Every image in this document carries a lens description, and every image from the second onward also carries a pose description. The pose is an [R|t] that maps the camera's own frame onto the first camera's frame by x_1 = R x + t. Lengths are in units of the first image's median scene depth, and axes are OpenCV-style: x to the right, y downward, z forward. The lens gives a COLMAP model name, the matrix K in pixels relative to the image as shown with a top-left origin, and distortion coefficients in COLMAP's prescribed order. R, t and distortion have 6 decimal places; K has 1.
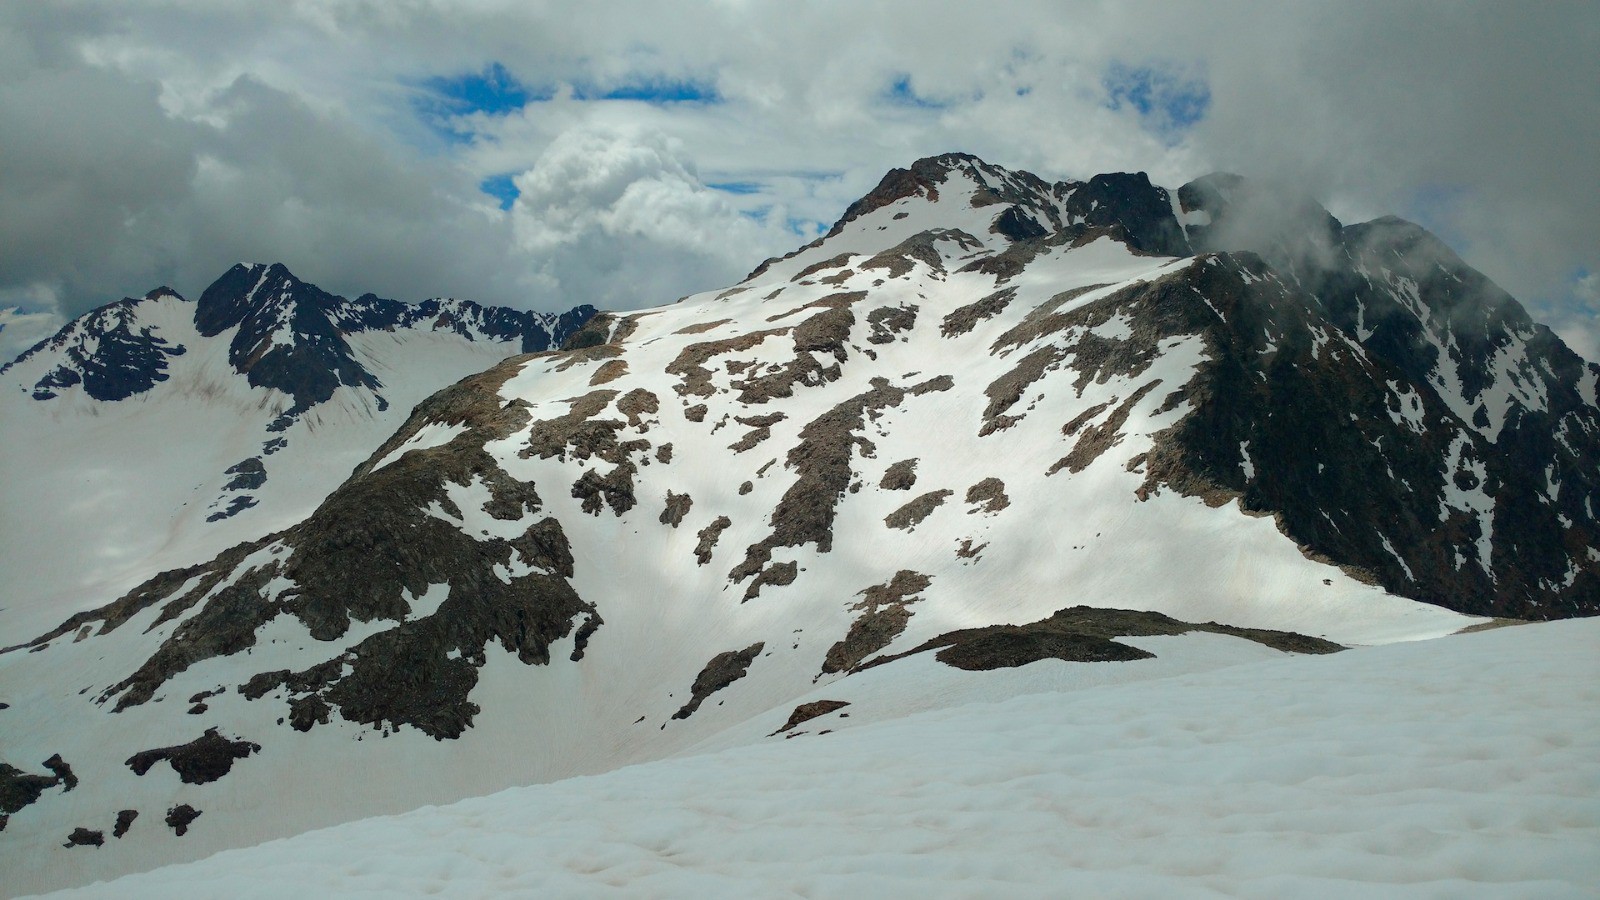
lens RADIAL K [[1284.4, 0, 799.1], [0, 1284.4, 450.3], [0, 0, 1]] dist [0.022165, 0.013774]
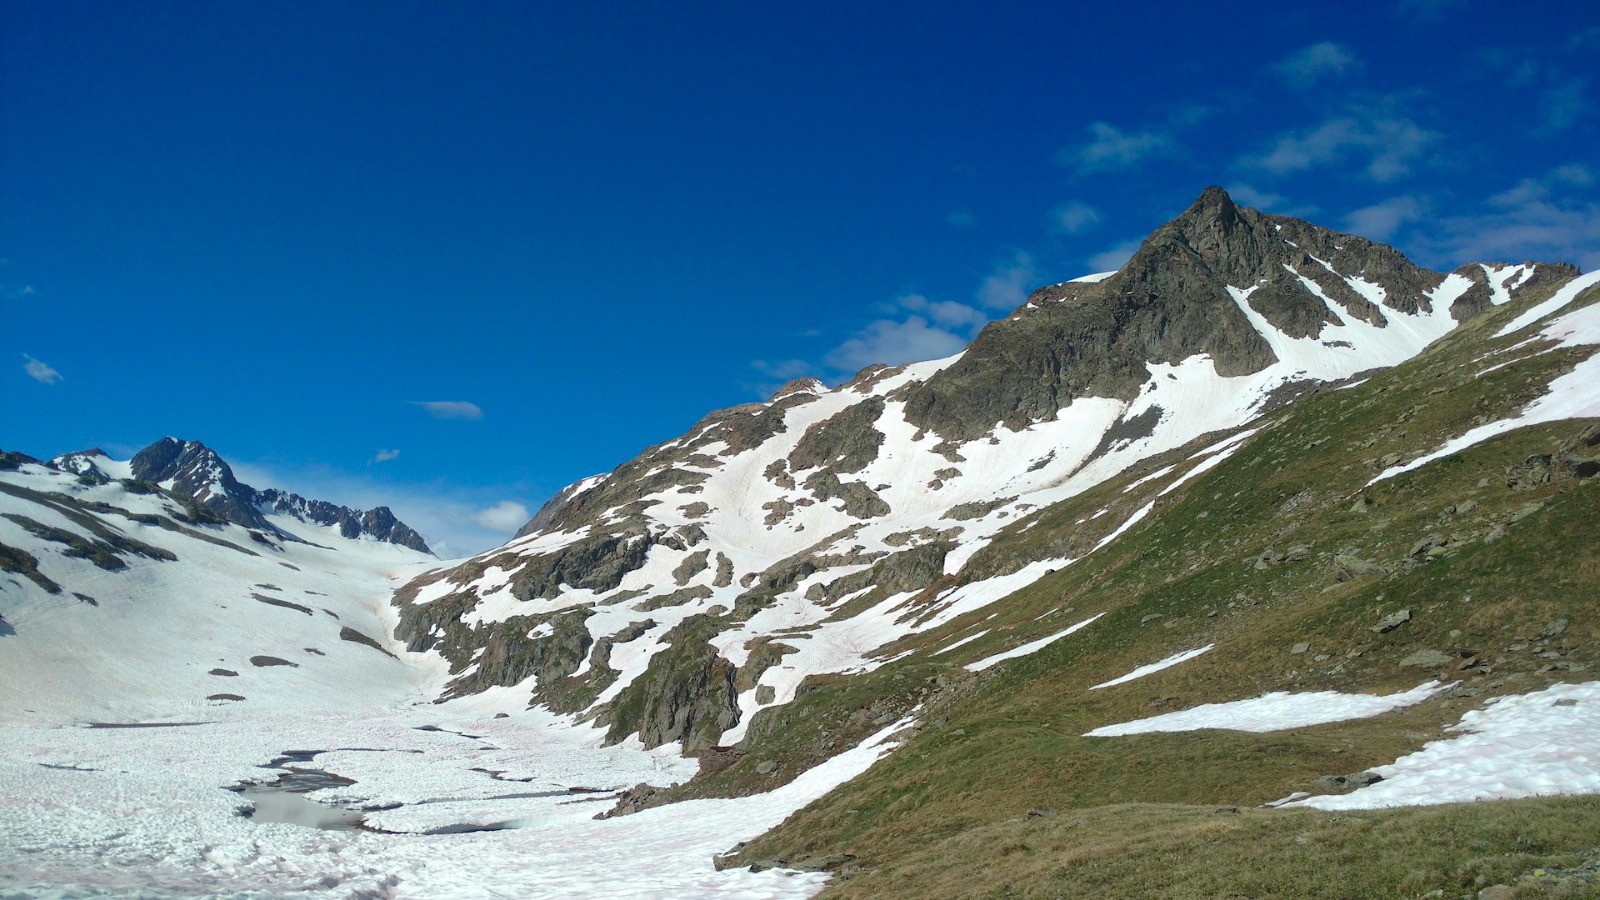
lens RADIAL K [[1284.4, 0, 794.2], [0, 1284.4, 442.4], [0, 0, 1]] dist [0.022165, 0.013774]
pose [[0.918440, 0.104676, 0.381458, -0.361860], [0.005784, 0.960693, -0.277551, 0.239320], [-0.395517, 0.257120, 0.881734, -0.431851]]
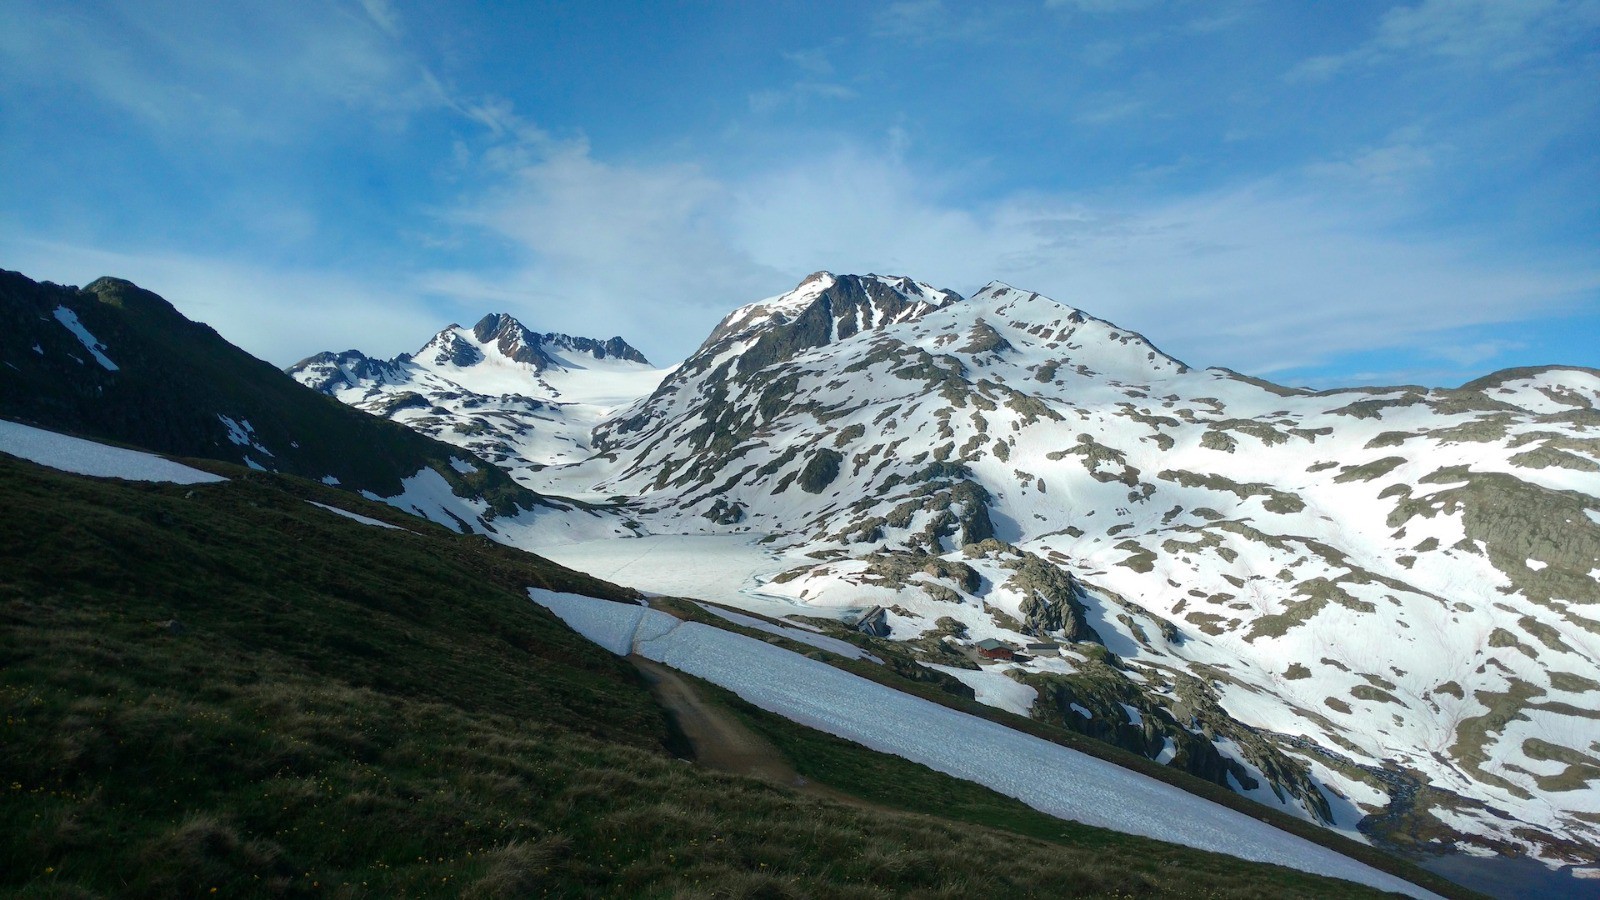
lens RADIAL K [[1284.4, 0, 799.4], [0, 1284.4, 448.1], [0, 0, 1]] dist [0.022165, 0.013774]
pose [[0.979036, -0.027736, 0.201791, -0.378270], [0.044568, 0.995850, -0.079355, 0.306422], [-0.198752, 0.086685, 0.976209, -1.342848]]
